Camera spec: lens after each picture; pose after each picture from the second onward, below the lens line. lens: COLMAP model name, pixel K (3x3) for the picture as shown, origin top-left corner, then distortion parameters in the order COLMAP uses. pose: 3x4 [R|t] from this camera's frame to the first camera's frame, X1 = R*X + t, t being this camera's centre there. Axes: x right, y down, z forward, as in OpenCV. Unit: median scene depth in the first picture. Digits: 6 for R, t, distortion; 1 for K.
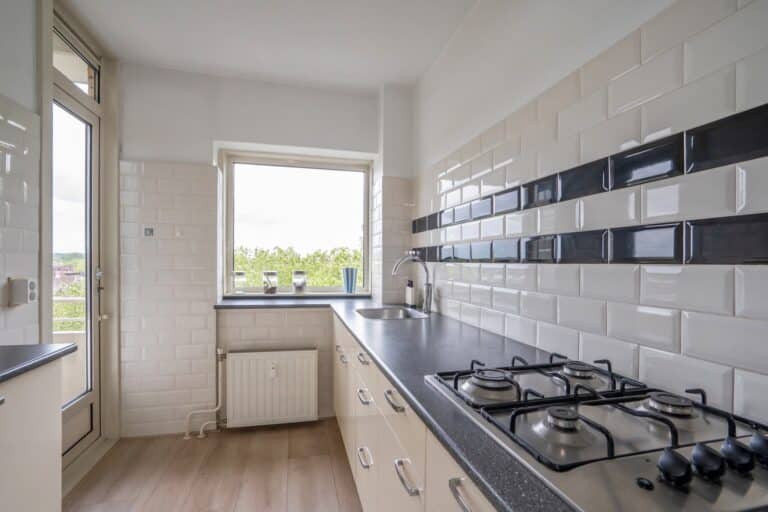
lens RADIAL K [[356.0, 0, 384.5], [0, 356.0, 258.9], [0, 0, 1]] dist [-0.047104, 0.012465]
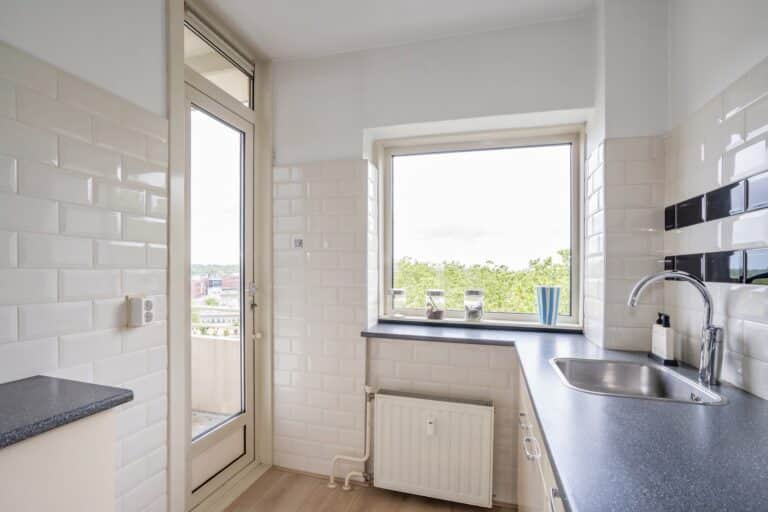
lens RADIAL K [[356.0, 0, 380.3], [0, 356.0, 273.7], [0, 0, 1]] dist [-0.047104, 0.012465]
pose [[0.850295, 0.003824, -0.526292, -0.019637], [-0.000599, 0.999980, 0.006299, -0.006316], [0.526306, -0.005041, 0.850280, 0.324264]]
